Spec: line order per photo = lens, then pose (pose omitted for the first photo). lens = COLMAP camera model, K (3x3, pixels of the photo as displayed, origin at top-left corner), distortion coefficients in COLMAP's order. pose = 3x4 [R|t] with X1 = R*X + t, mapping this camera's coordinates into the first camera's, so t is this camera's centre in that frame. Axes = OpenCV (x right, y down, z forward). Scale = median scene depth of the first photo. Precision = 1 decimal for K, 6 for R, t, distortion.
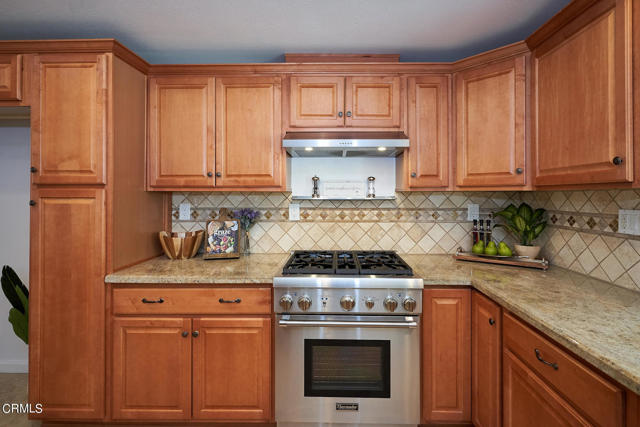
lens RADIAL K [[324.0, 0, 320.2], [0, 324.0, 194.6], [0, 0, 1]] dist [0.001754, 0.000267]
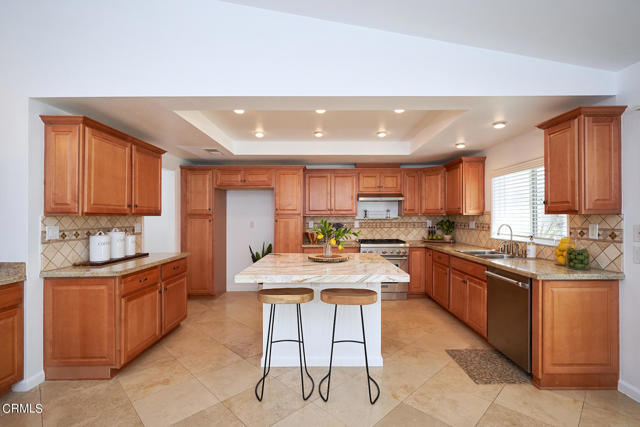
lens RADIAL K [[303.6, 0, 307.8], [0, 303.6, 219.3], [0, 0, 1]] dist [0.002297, 0.000050]
pose [[0.999905, -0.006886, -0.011933, -0.486615], [0.006995, 0.999934, 0.009116, -0.007744], [0.011870, -0.009198, 0.999887, -1.509654]]
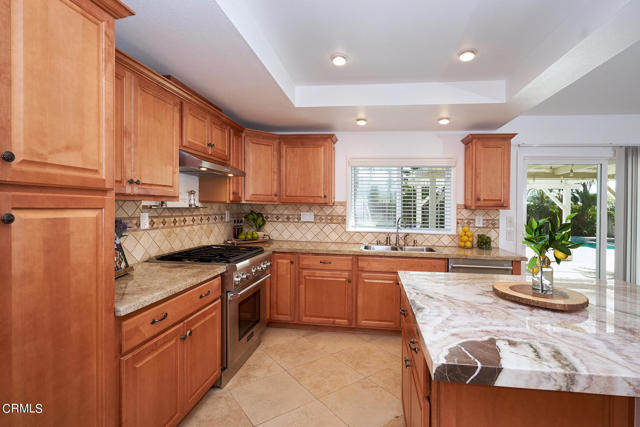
lens RADIAL K [[310.8, 0, 347.7], [0, 310.8, 210.7], [0, 0, 1]] dist [0.000514, 0.000120]
pose [[0.063582, -0.011652, 0.997909, -1.156279], [-0.023290, 0.999642, 0.013156, -0.005941], [-0.997705, -0.024077, 0.063288, 0.344479]]
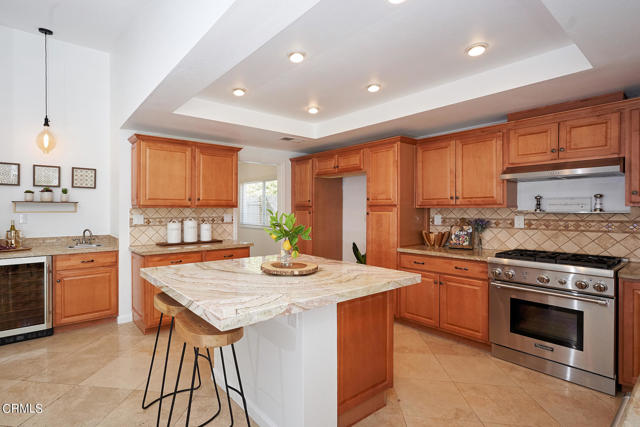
lens RADIAL K [[306.0, 0, 272.9], [0, 306.0, 211.3], [0, 0, 1]] dist [-0.000826, -0.000086]
pose [[0.608335, 0.001075, -0.793680, 0.361483], [0.004243, 0.999980, 0.004606, -0.002173], [0.793669, -0.006170, 0.608319, -0.720948]]
